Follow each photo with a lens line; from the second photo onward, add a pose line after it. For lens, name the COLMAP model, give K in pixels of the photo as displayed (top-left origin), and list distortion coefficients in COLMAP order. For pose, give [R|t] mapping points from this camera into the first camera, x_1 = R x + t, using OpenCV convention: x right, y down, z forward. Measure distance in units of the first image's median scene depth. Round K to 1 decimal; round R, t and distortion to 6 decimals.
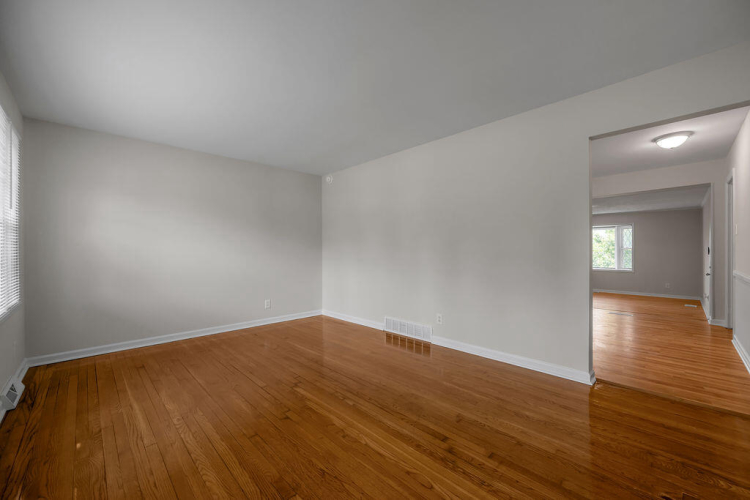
lens RADIAL K [[299.8, 0, 375.5], [0, 299.8, 245.9], [0, 0, 1]] dist [-0.001360, -0.000038]
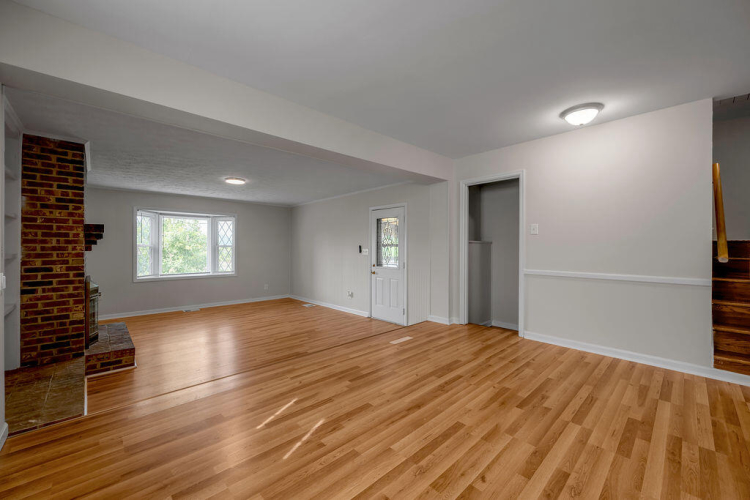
lens RADIAL K [[299.8, 0, 375.5], [0, 299.8, 245.9], [0, 0, 1]] dist [-0.001360, -0.000038]
pose [[0.018084, 0.002911, 0.999832, 0.110313], [-0.009982, 0.999946, -0.002731, 0.009442], [-0.999787, -0.009931, 0.018112, 0.977335]]
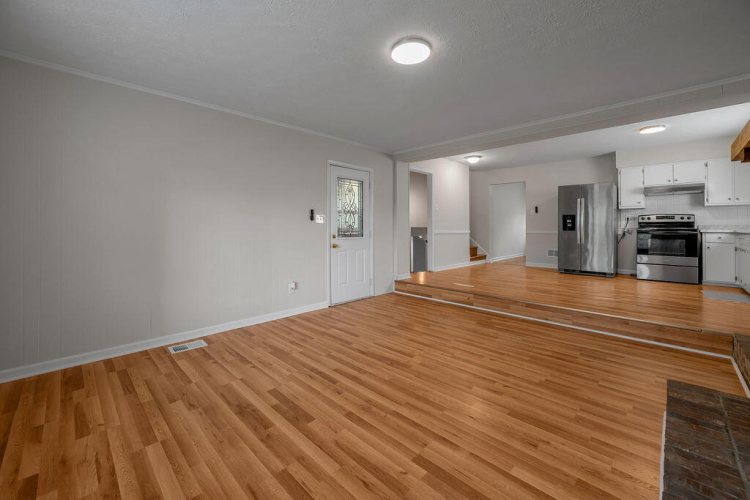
lens RADIAL K [[307.3, 0, 371.7], [0, 307.3, 226.5], [0, 0, 1]] dist [-0.001879, -0.000155]
pose [[-0.999828, -0.002664, -0.018354, 1.035560], [-0.002409, 0.999900, -0.013905, 0.056619], [0.018389, -0.013859, -0.999735, 1.802470]]
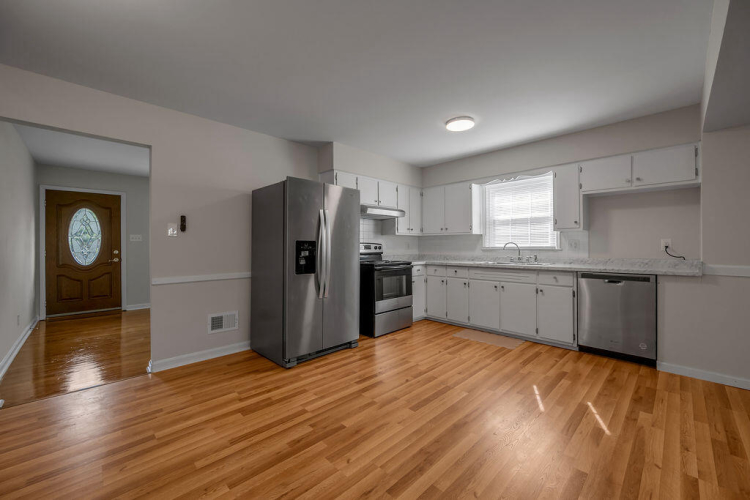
lens RADIAL K [[299.8, 0, 375.5], [0, 299.8, 245.9], [0, 0, 1]] dist [-0.001360, -0.000038]
pose [[0.000657, 0.000341, -1.000000, 0.828799], [0.011933, 0.999929, 0.000348, 0.007860], [0.999929, -0.011933, 0.000652, 0.839750]]
